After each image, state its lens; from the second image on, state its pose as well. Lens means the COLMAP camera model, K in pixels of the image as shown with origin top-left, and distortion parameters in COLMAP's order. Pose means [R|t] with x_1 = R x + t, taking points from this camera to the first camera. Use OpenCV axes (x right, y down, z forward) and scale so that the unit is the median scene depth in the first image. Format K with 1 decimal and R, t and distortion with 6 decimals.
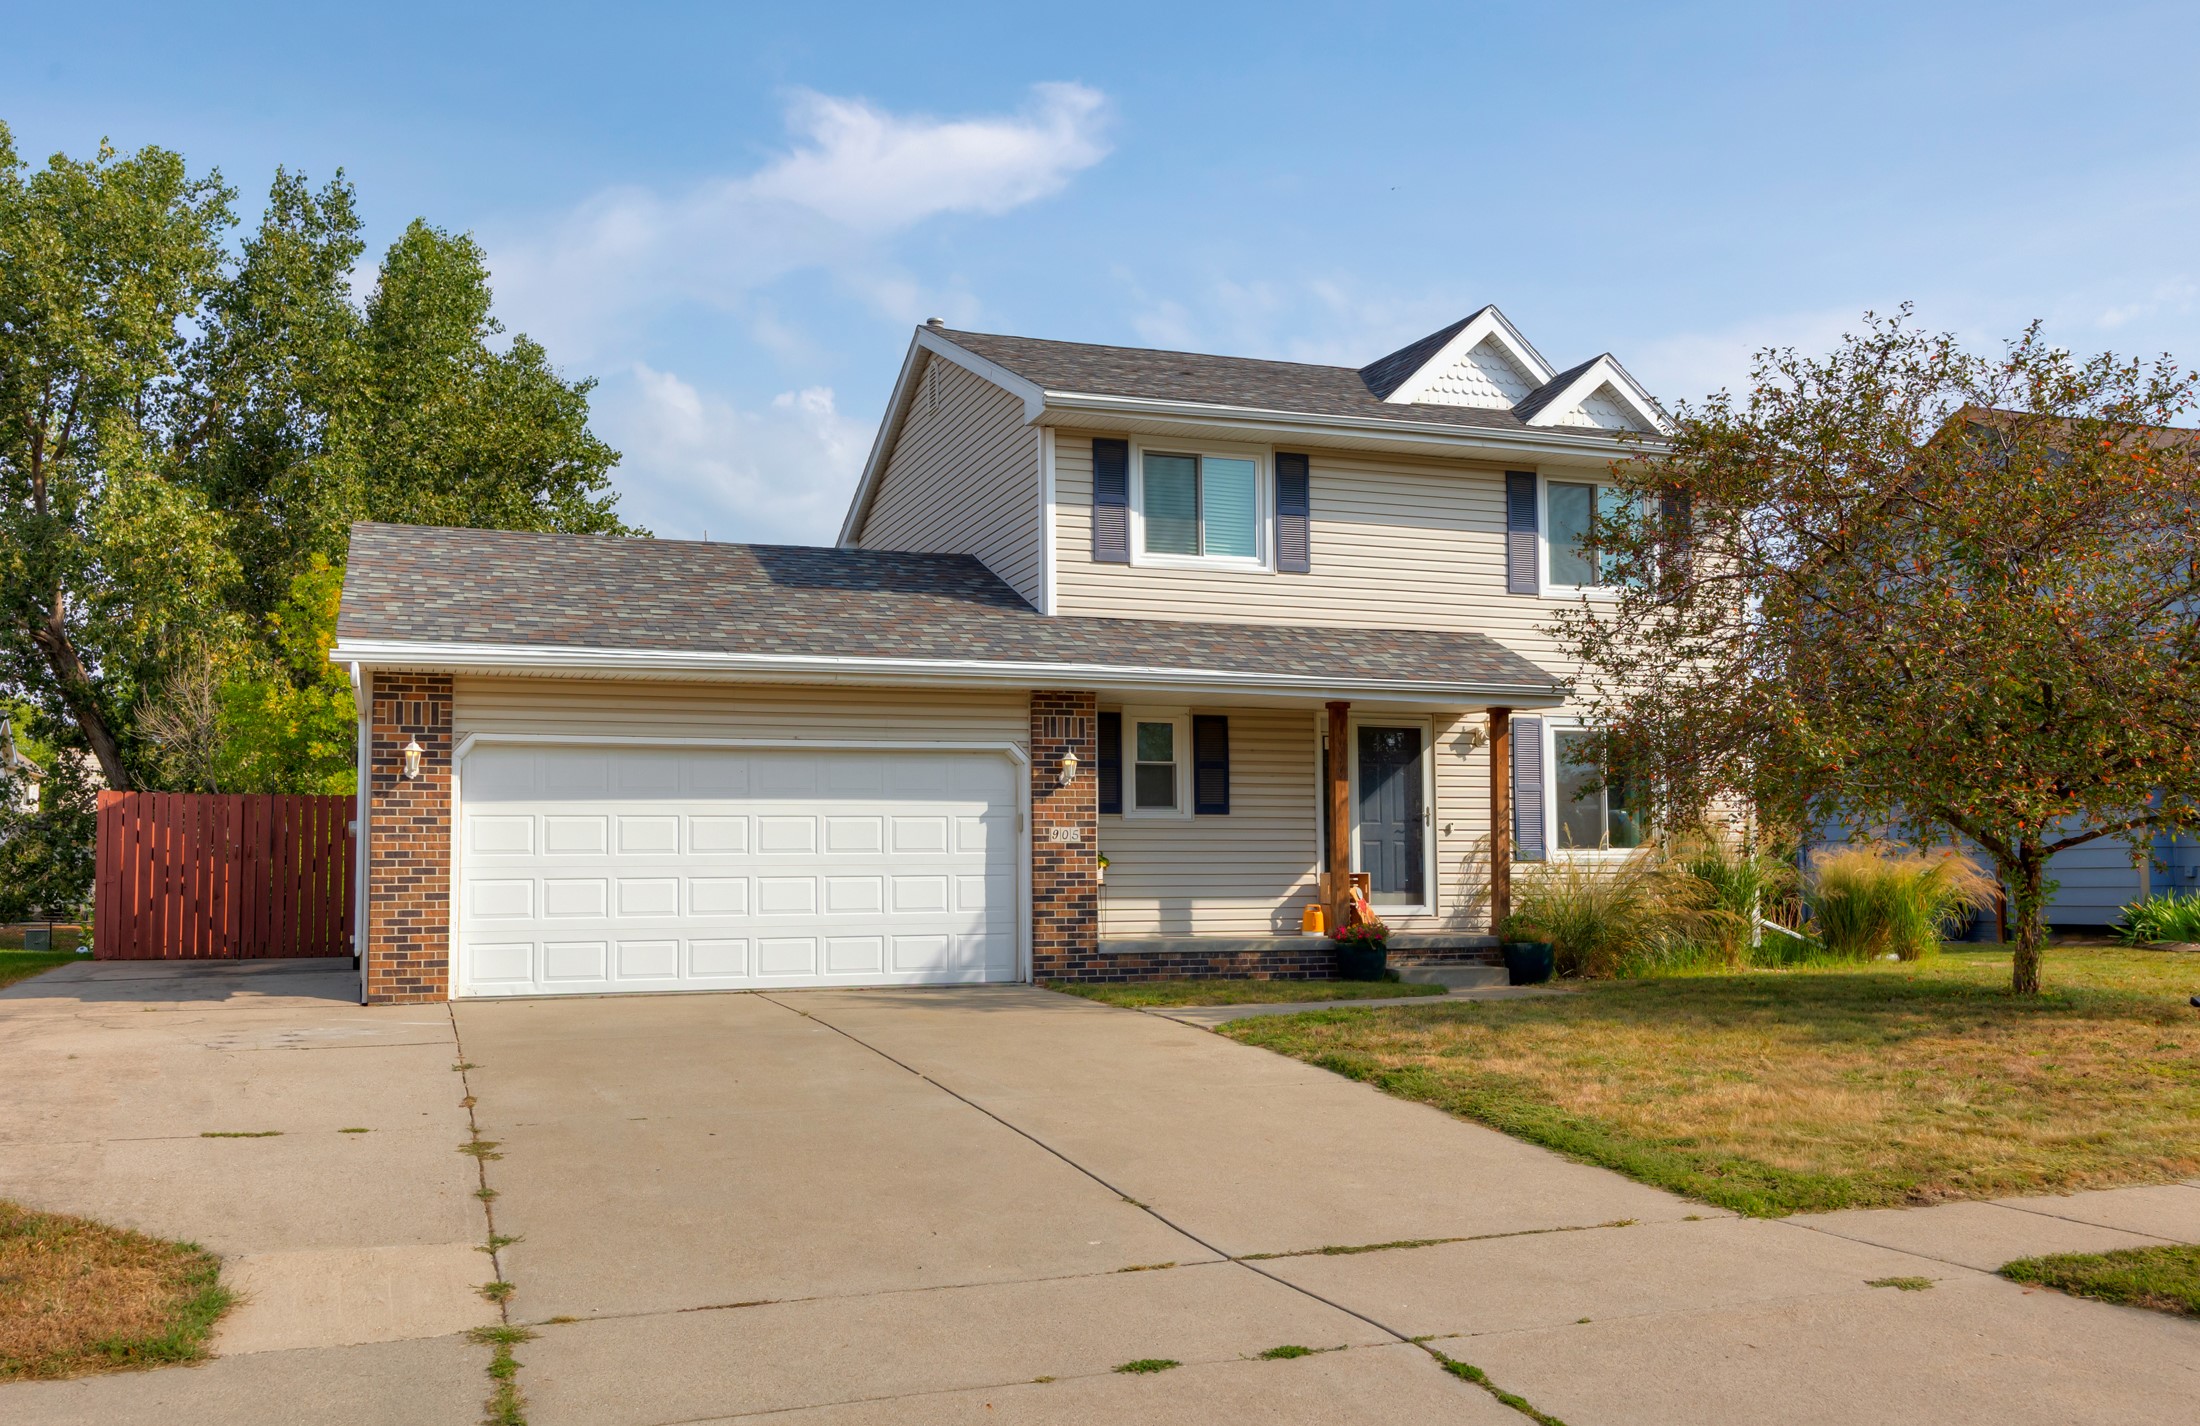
lens RADIAL K [[1850.8, 0, 1100.0], [0, 1850.8, 713.0], [0, 0, 1]] dist [-0.002565, -0.001046]
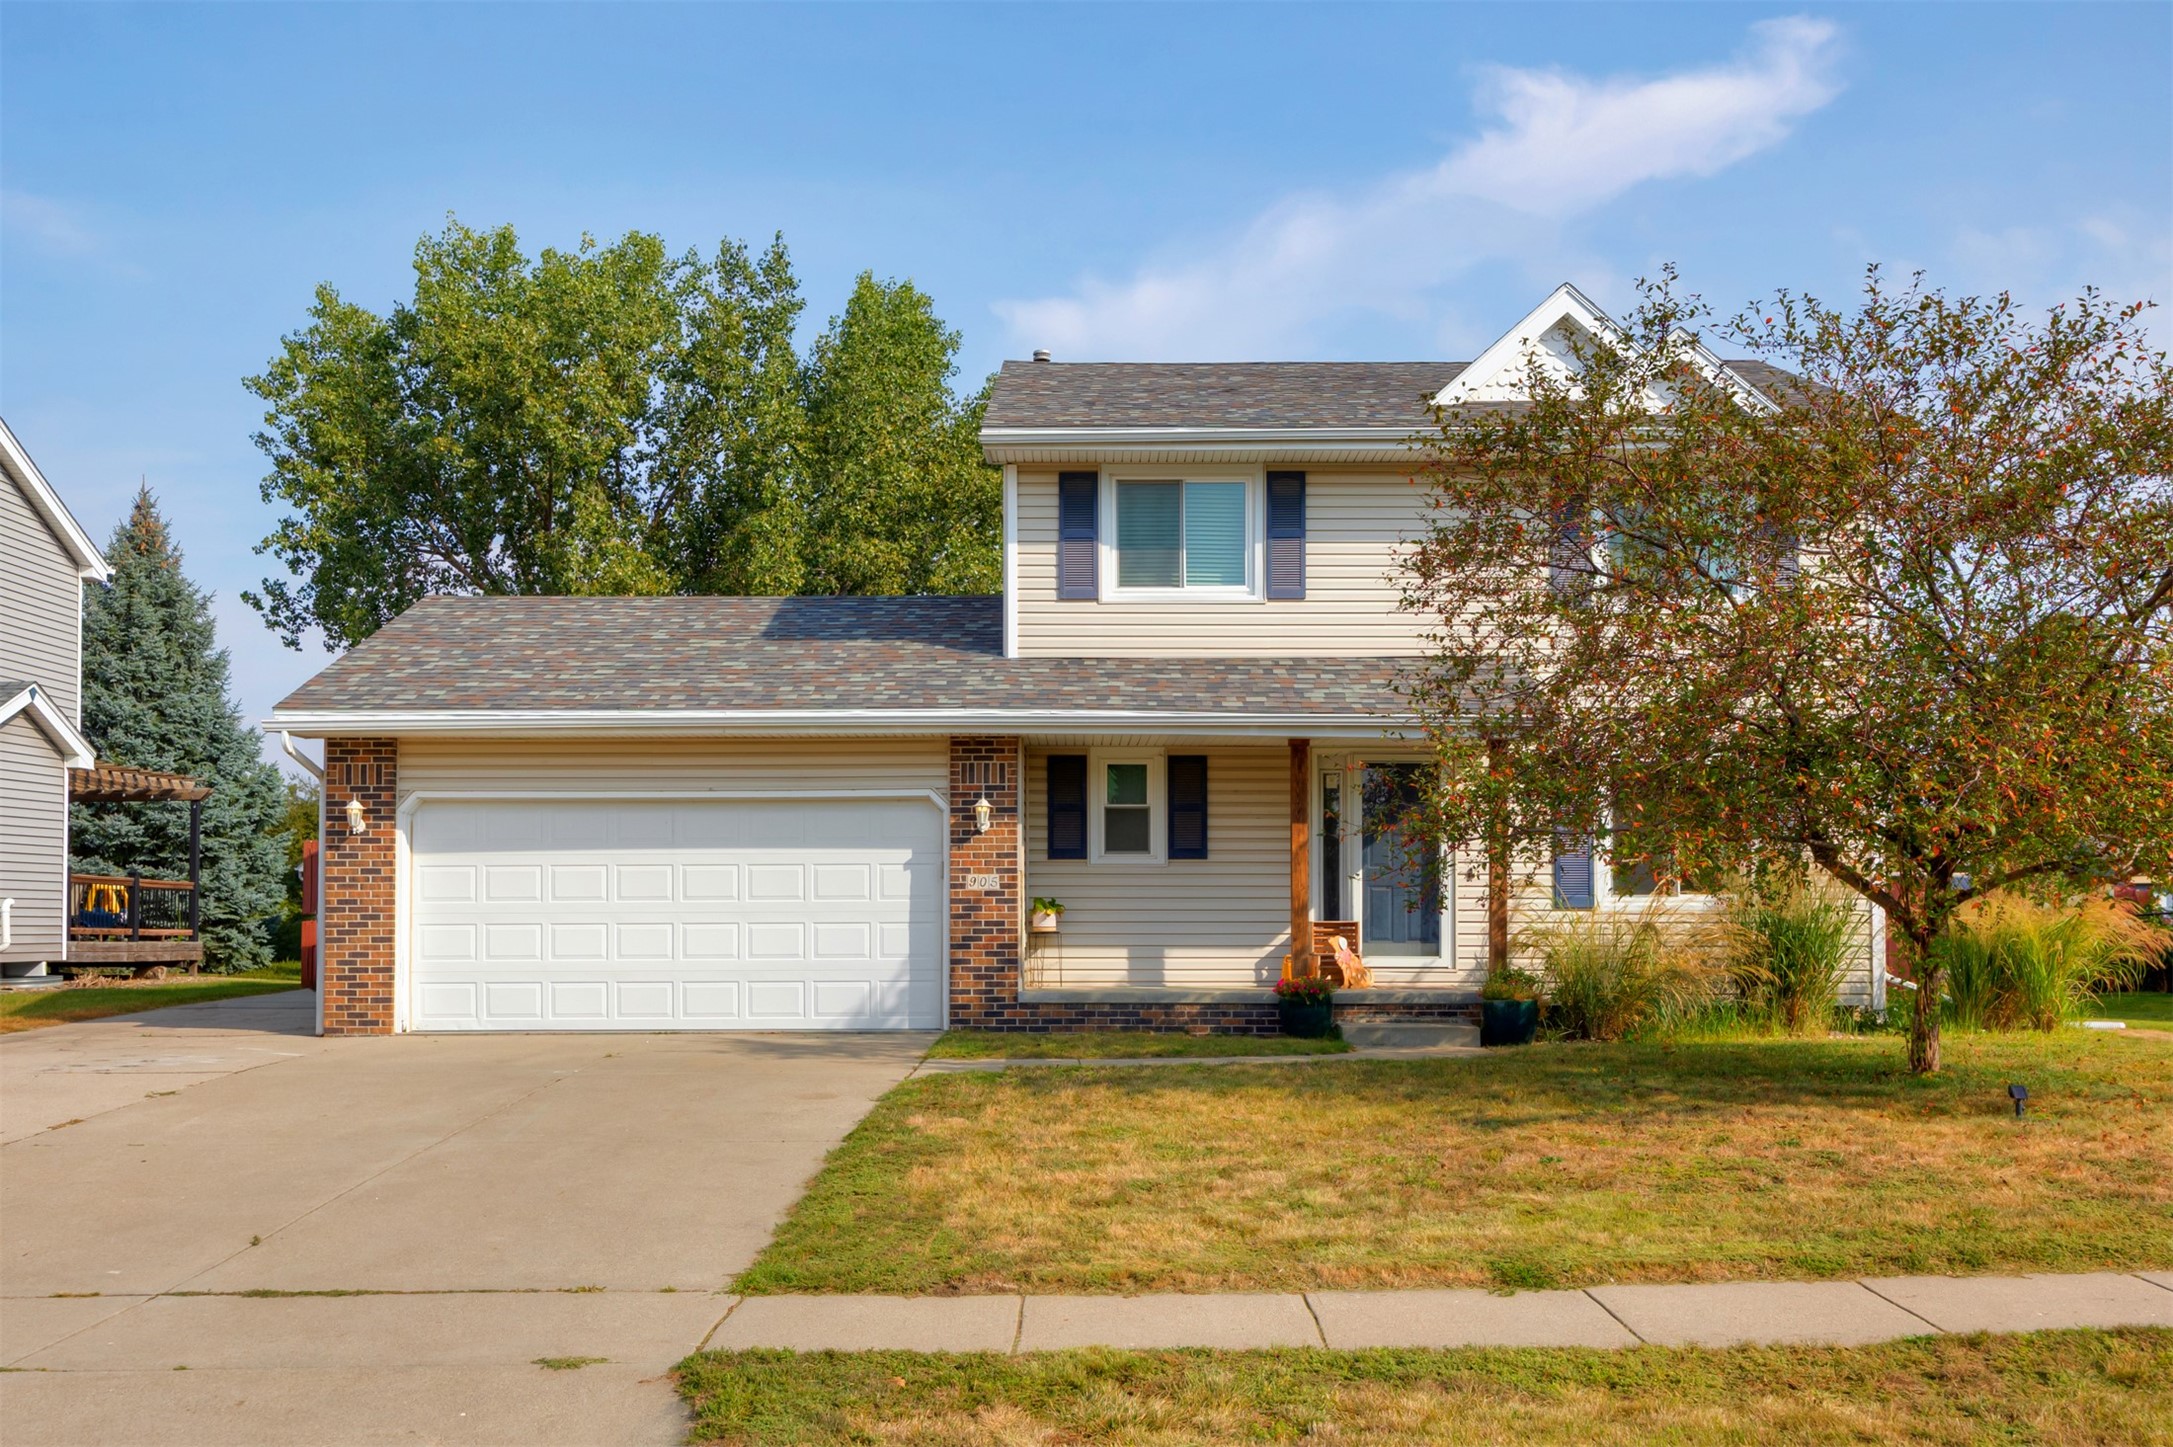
lens RADIAL K [[1943.9, 0, 1086.5], [0, 1943.9, 802.0], [0, 0, 1]] dist [-0.001844, 0.001626]
pose [[0.941983, -0.013877, -0.335374, 0.360681], [0.025142, 0.999255, 0.029272, -0.005468], [0.334718, -0.036006, 0.941630, 0.041827]]
